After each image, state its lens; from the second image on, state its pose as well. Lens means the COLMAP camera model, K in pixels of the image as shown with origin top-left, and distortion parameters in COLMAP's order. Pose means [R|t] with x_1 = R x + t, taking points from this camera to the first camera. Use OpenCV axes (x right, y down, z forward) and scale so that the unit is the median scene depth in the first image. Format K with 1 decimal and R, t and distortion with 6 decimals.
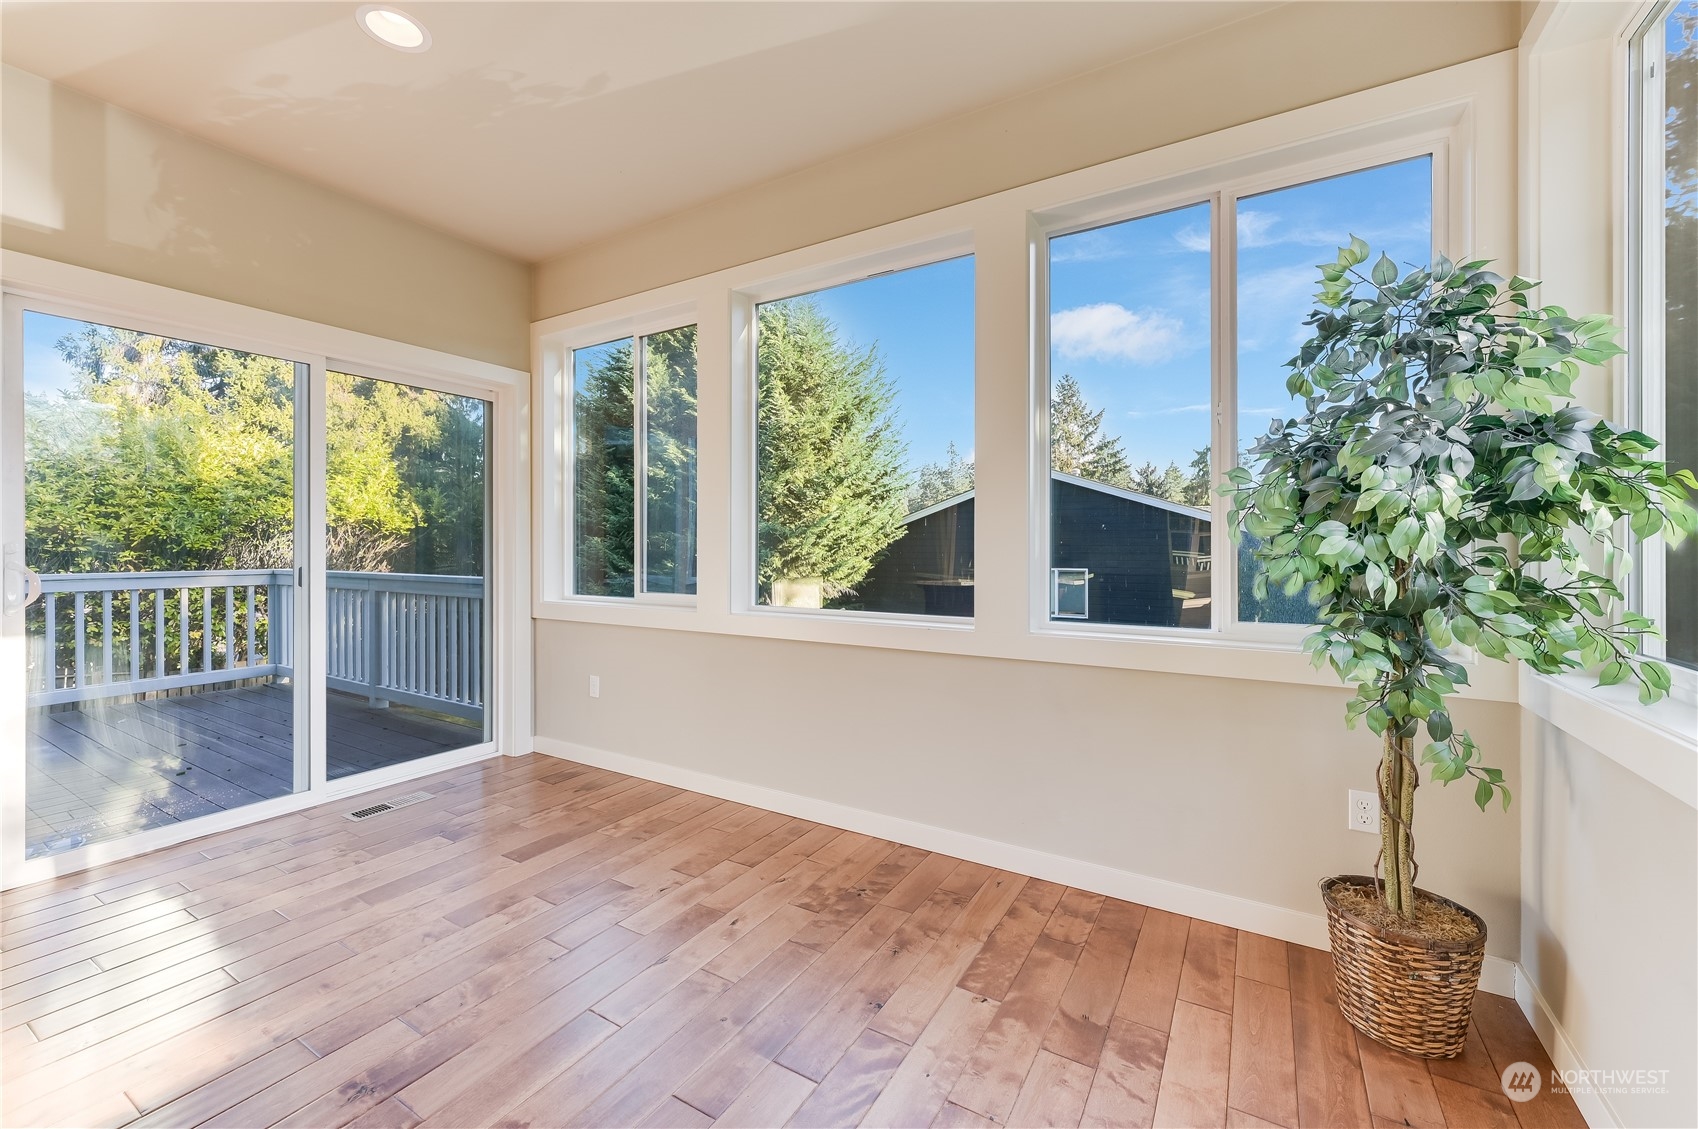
lens RADIAL K [[684.4, 0, 847.3], [0, 684.4, 552.6], [0, 0, 1]] dist [0.001191, 0.000118]
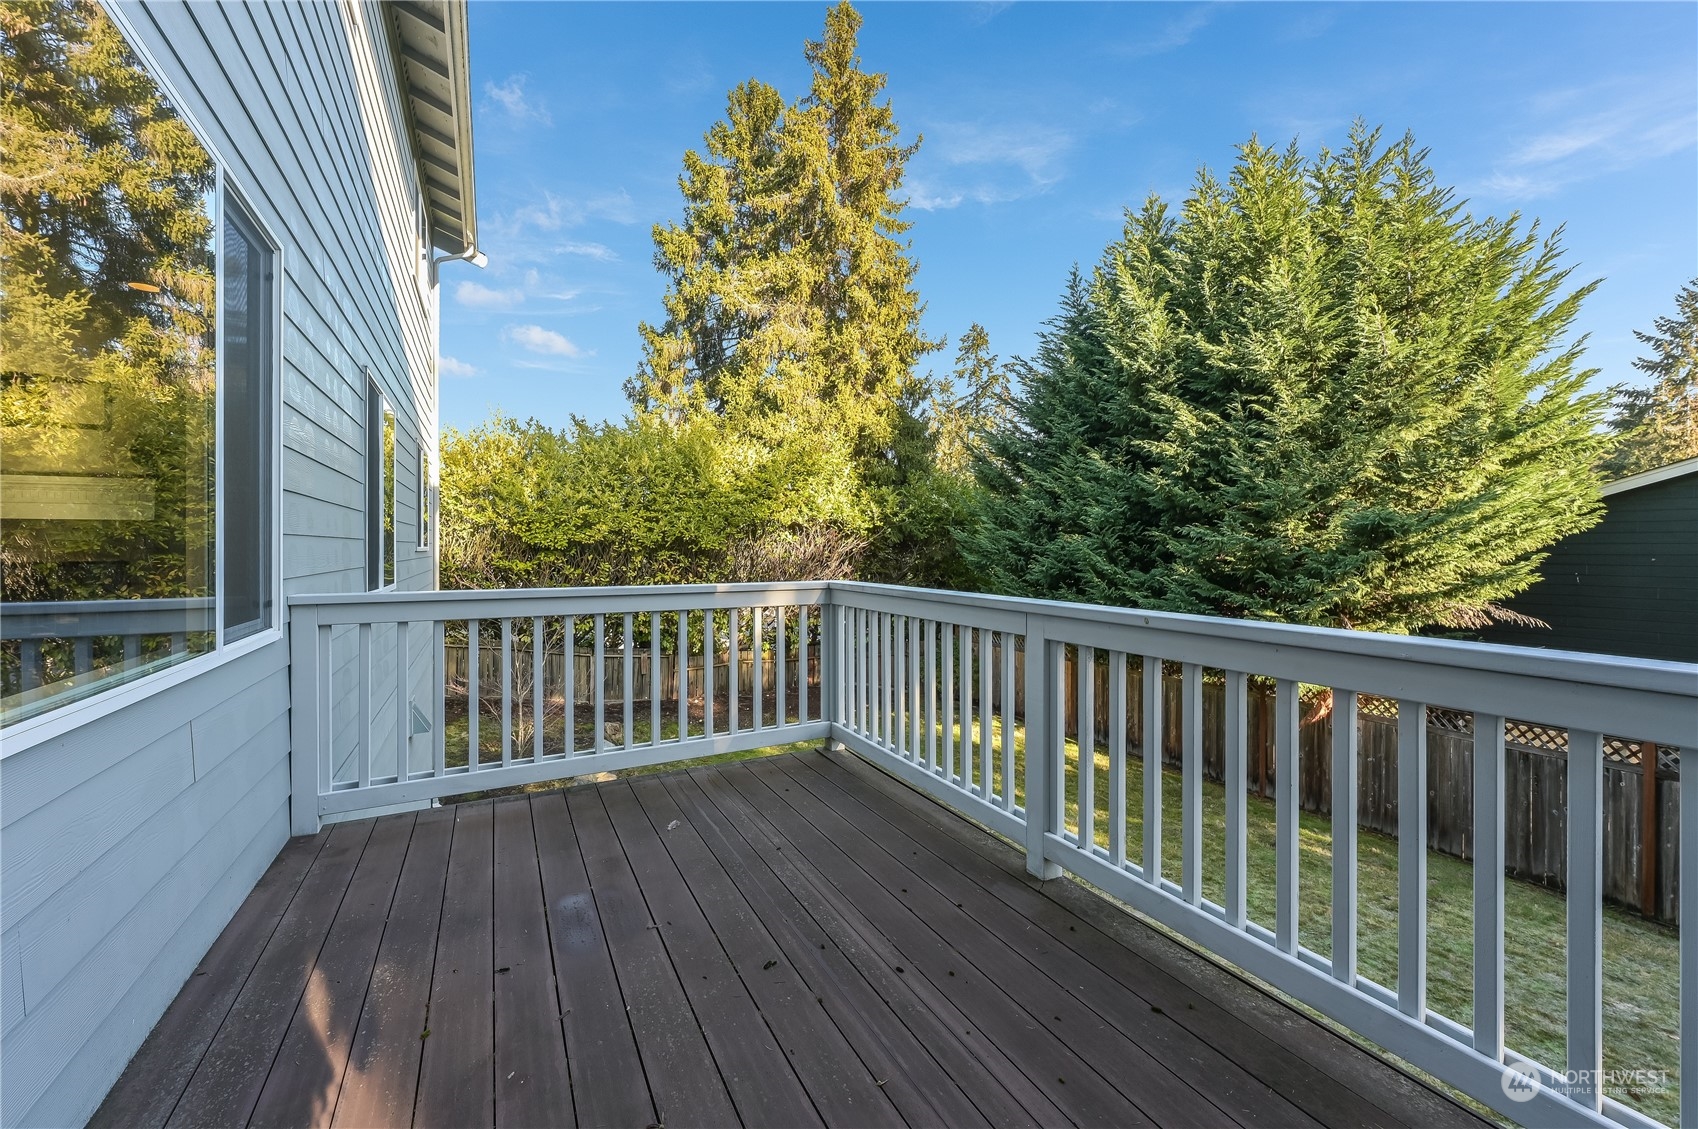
lens RADIAL K [[677.8, 0, 848.9], [0, 677.8, 554.9], [0, 0, 1]] dist [0.000329, -0.000003]
pose [[0.858362, 0.004773, -0.513022, -0.172739], [-0.002222, 0.999982, 0.005585, -0.001917], [0.513040, -0.003654, 0.858357, 0.158685]]
